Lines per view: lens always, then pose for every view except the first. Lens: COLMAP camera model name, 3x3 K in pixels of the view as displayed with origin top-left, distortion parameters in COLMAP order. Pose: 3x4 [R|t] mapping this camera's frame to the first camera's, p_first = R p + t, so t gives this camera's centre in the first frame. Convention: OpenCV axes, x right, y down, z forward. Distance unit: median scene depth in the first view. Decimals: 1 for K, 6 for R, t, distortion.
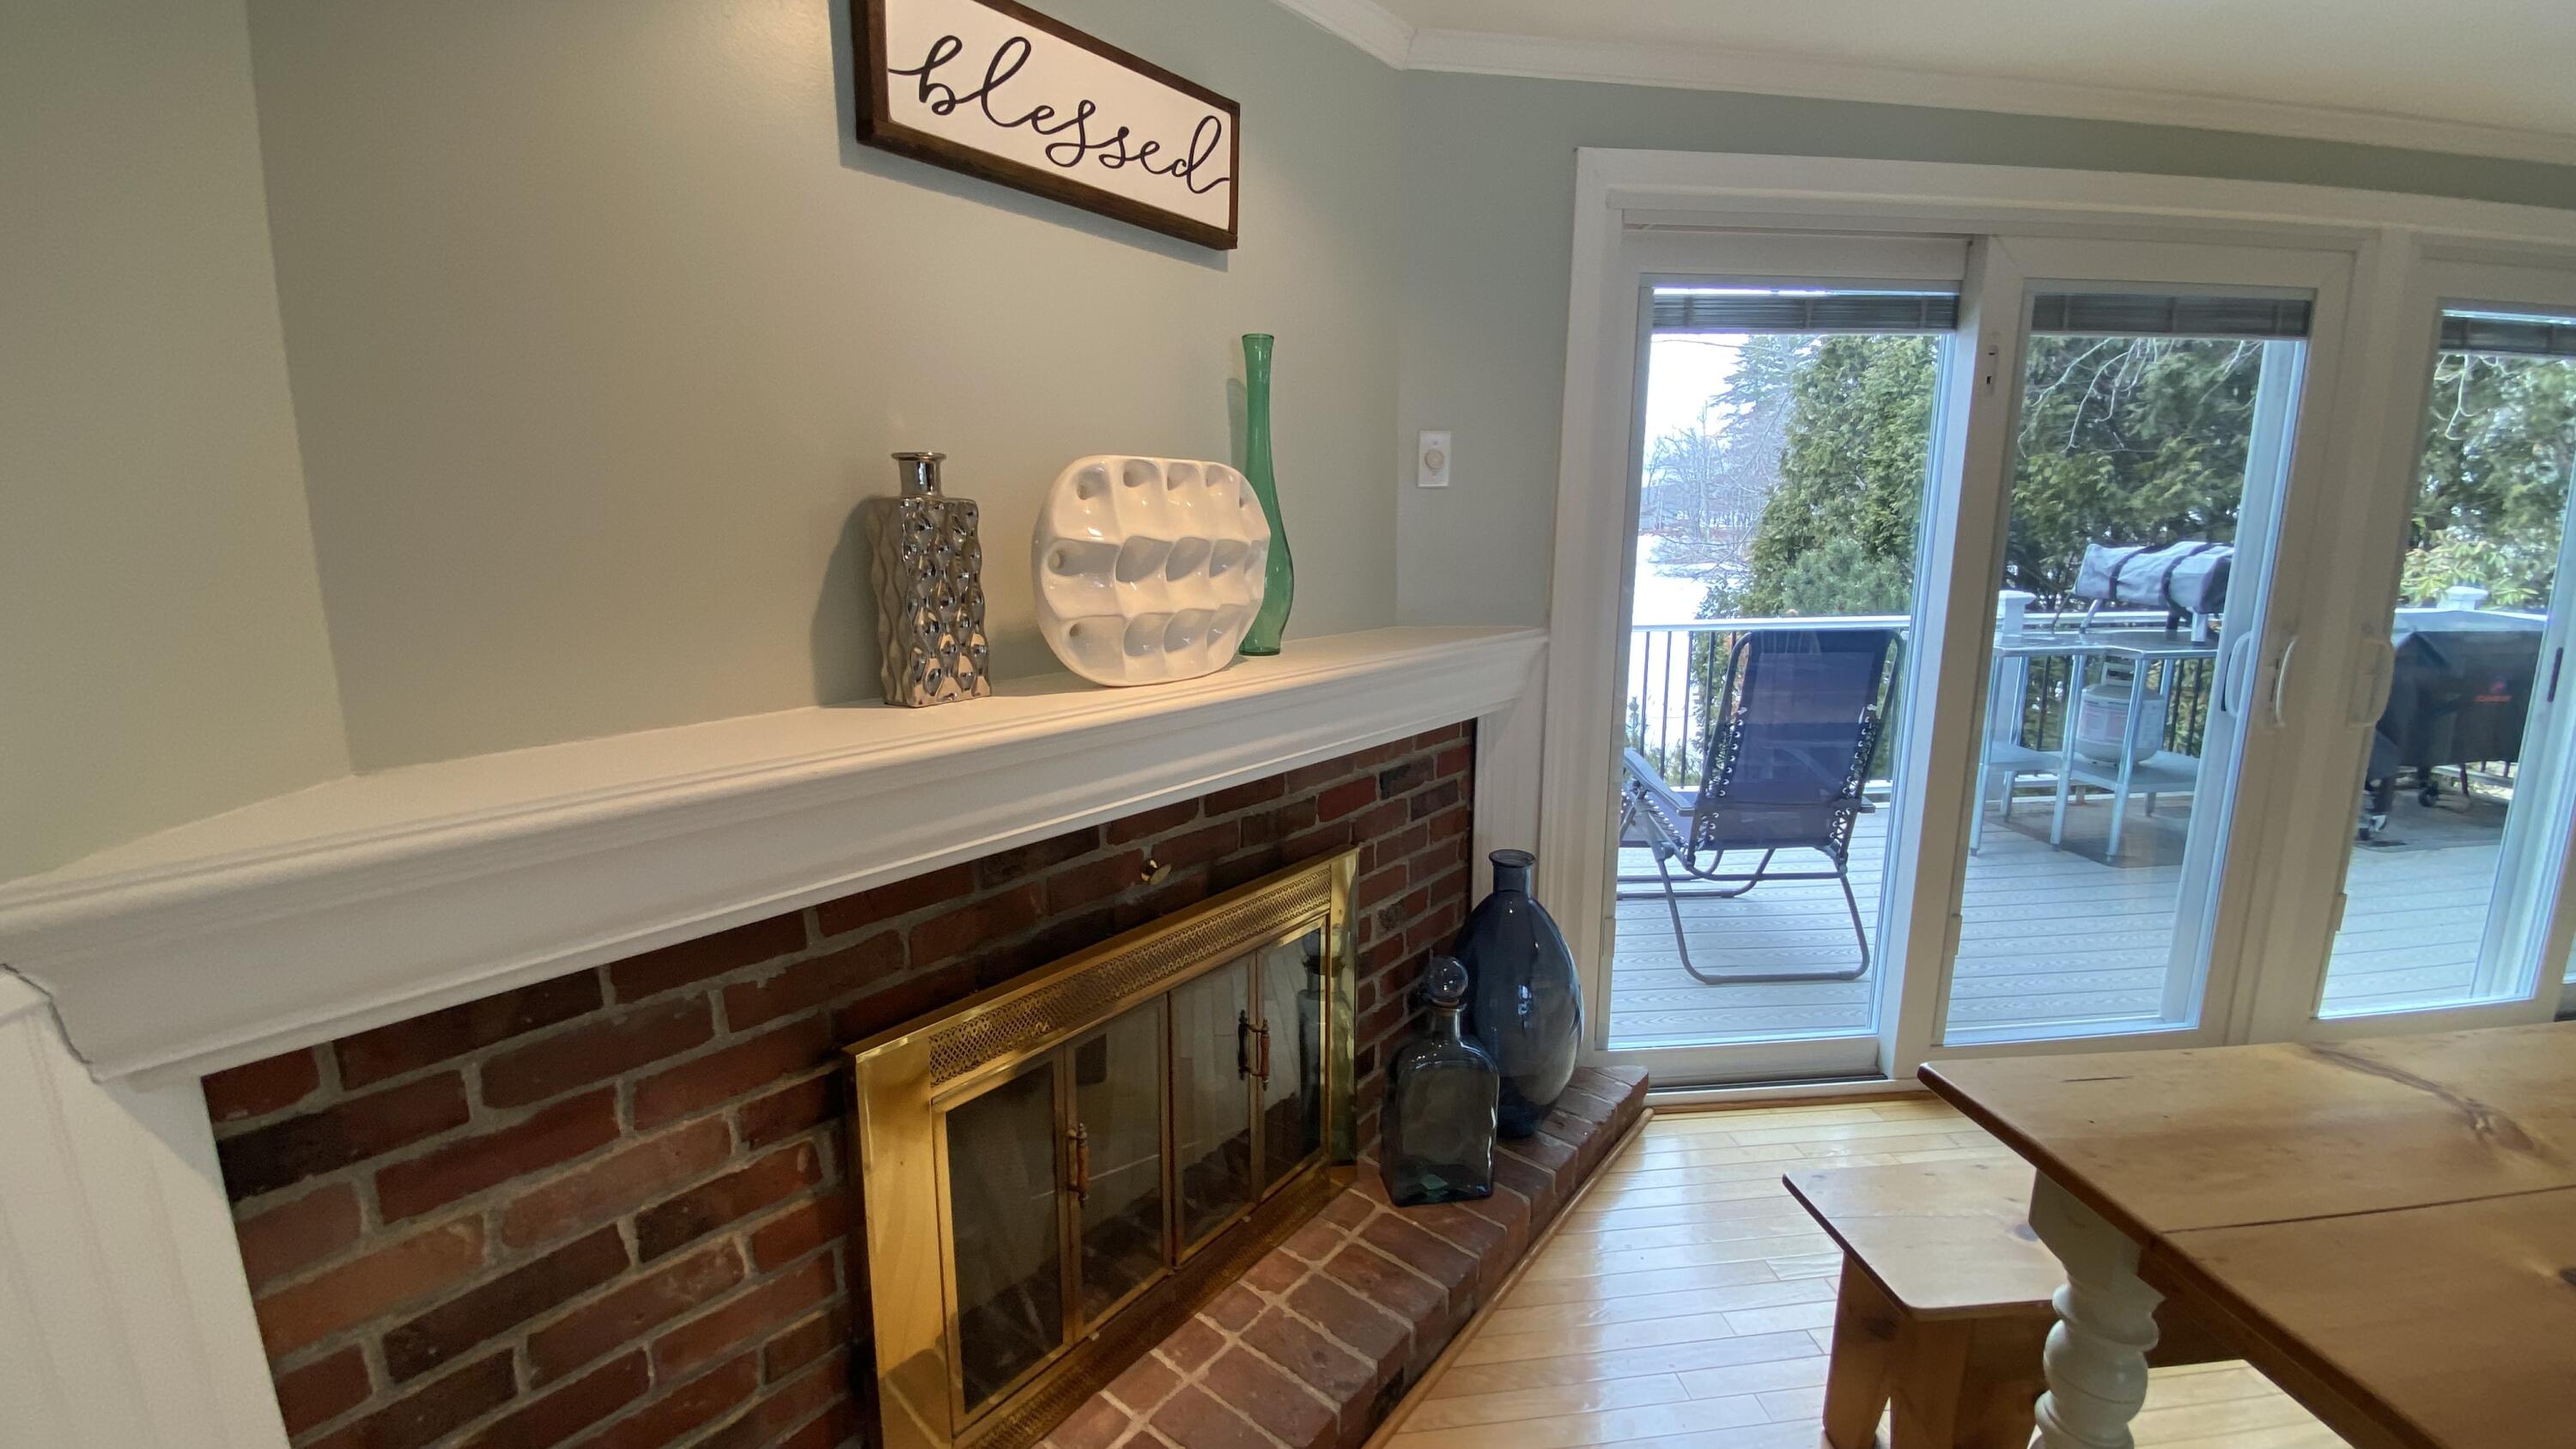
lens RADIAL K [[1046.8, 0, 1283.8], [0, 1046.8, 715.6], [0, 0, 1]] dist [0.026678, -0.025935]
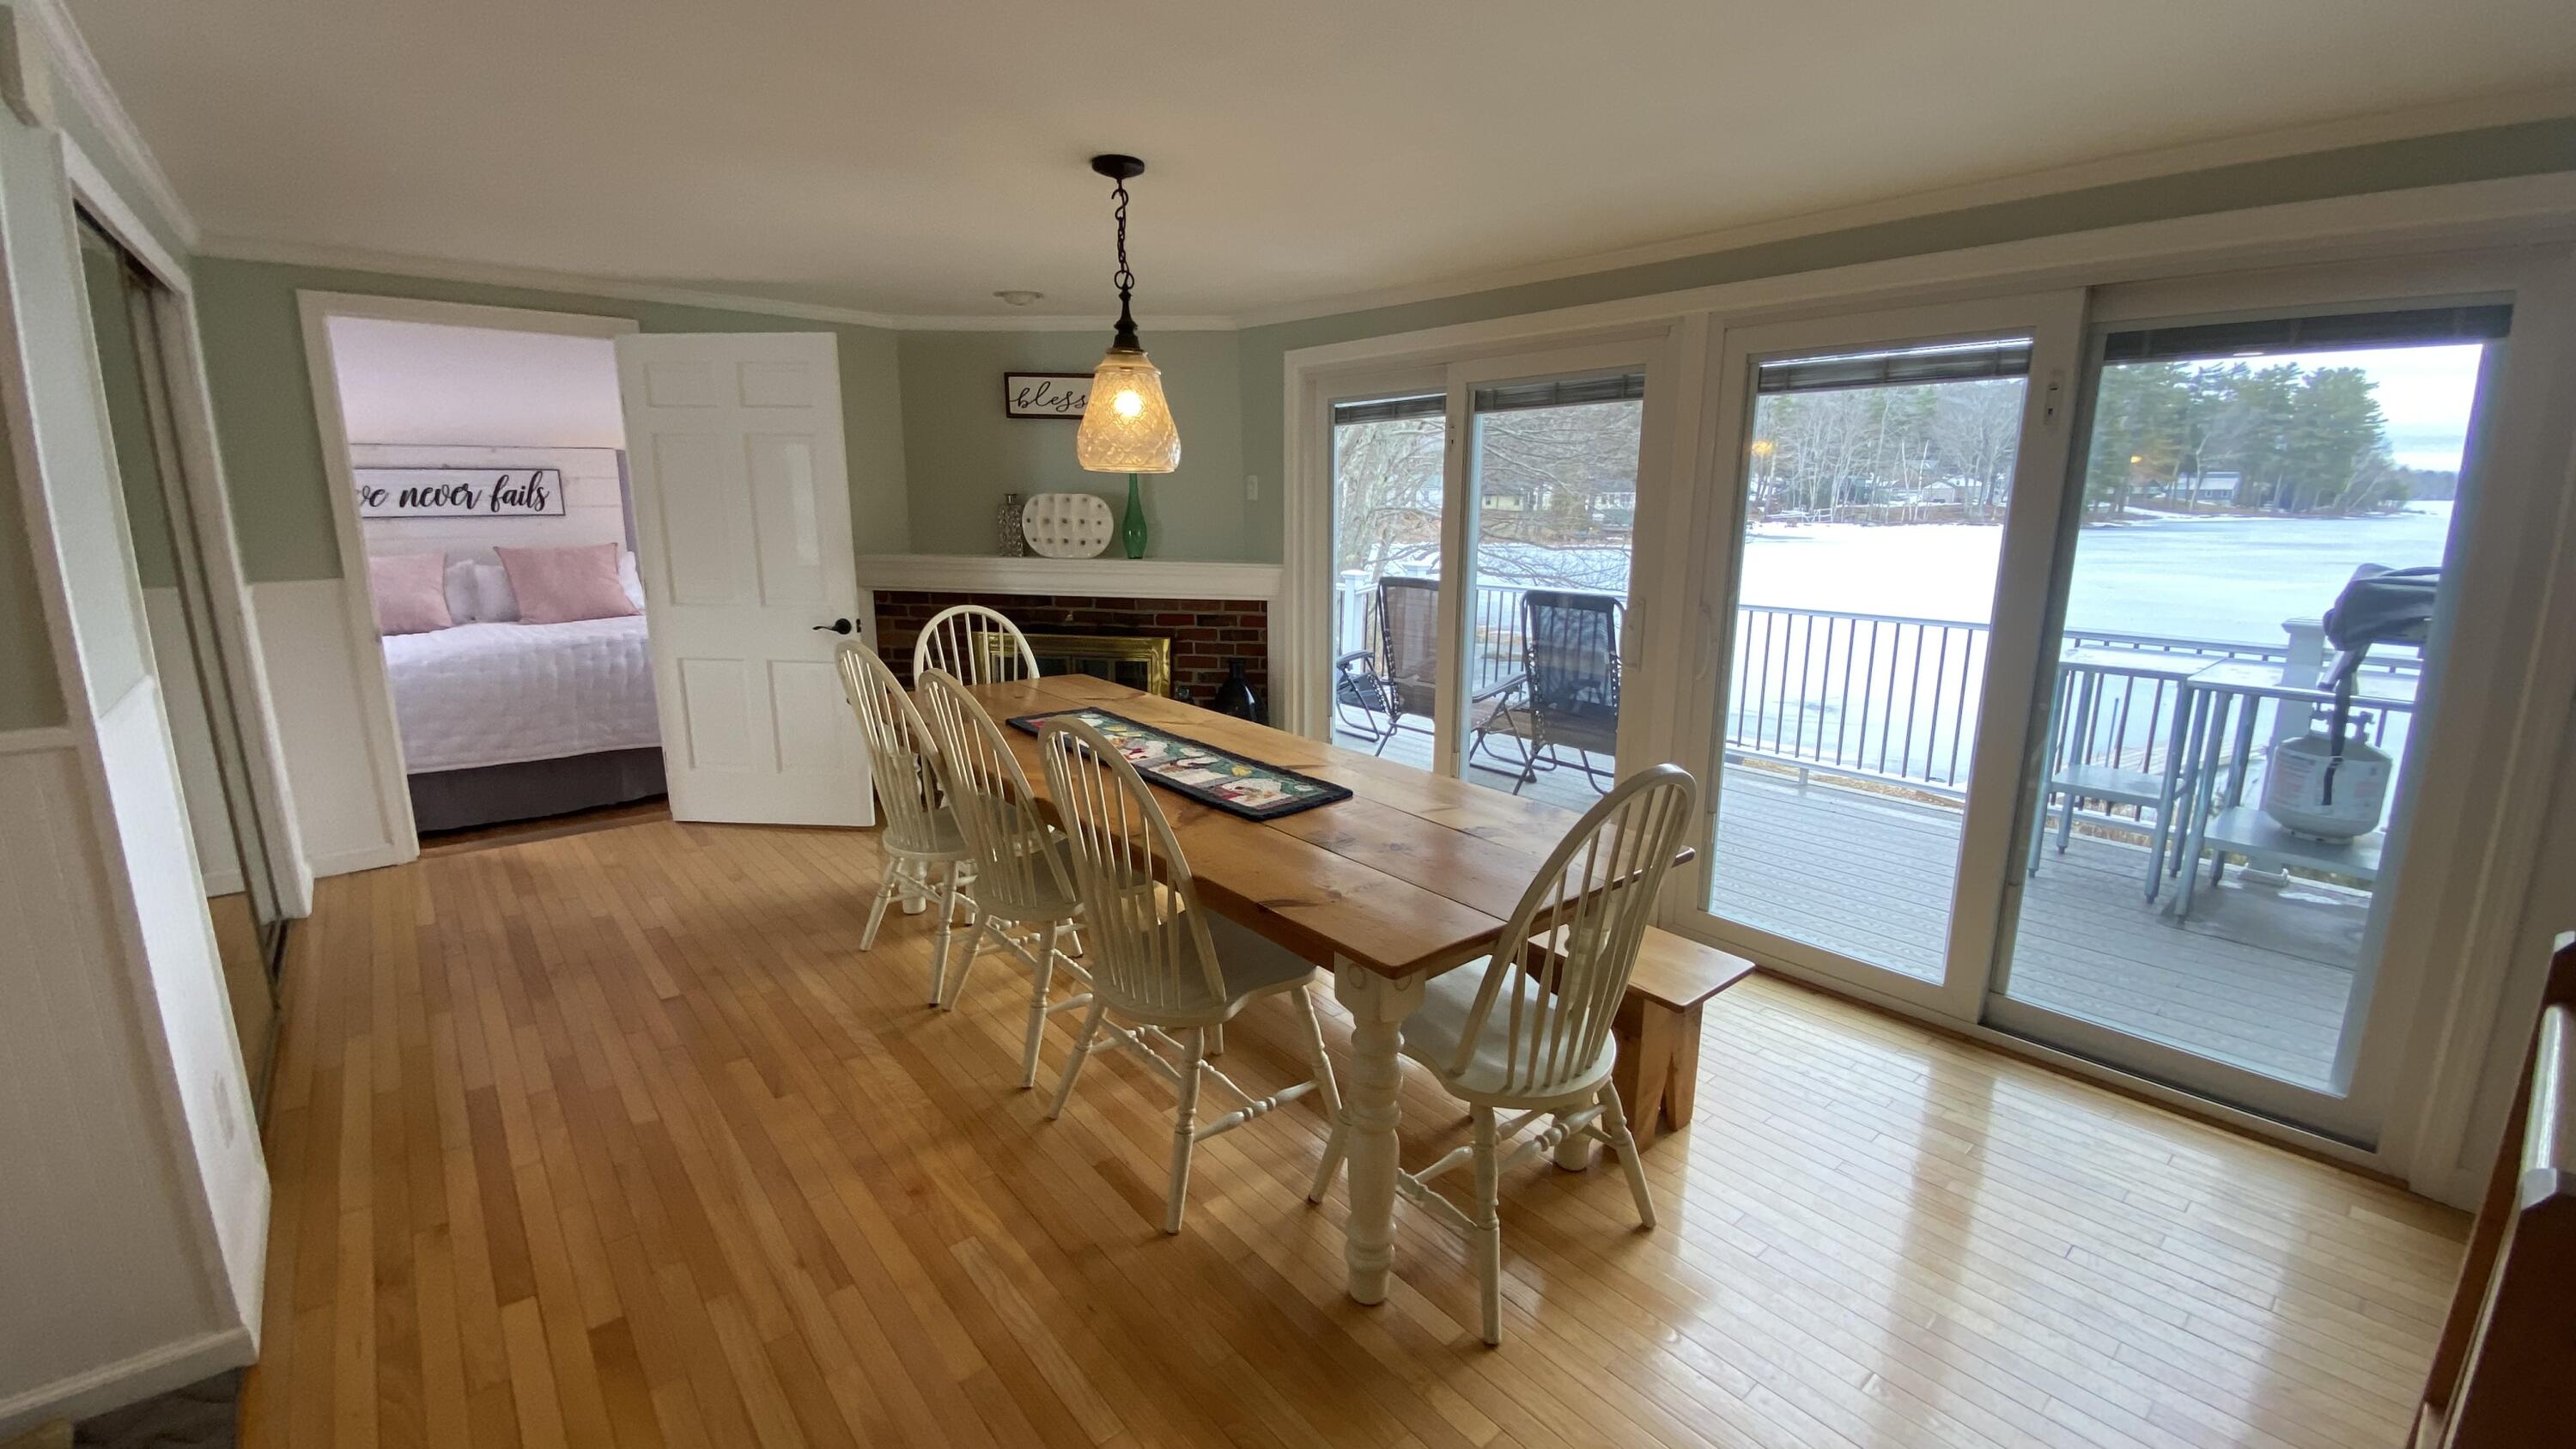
lens RADIAL K [[1040.0, 0, 1288.0], [0, 1040.0, 724.5], [0, 0, 1]] dist [0.028862, -0.024899]
pose [[0.563622, 0.181600, -0.805824, 3.252505], [-0.163581, 0.980753, 0.106608, 0.017995], [0.809674, 0.071731, 0.582480, -0.364526]]
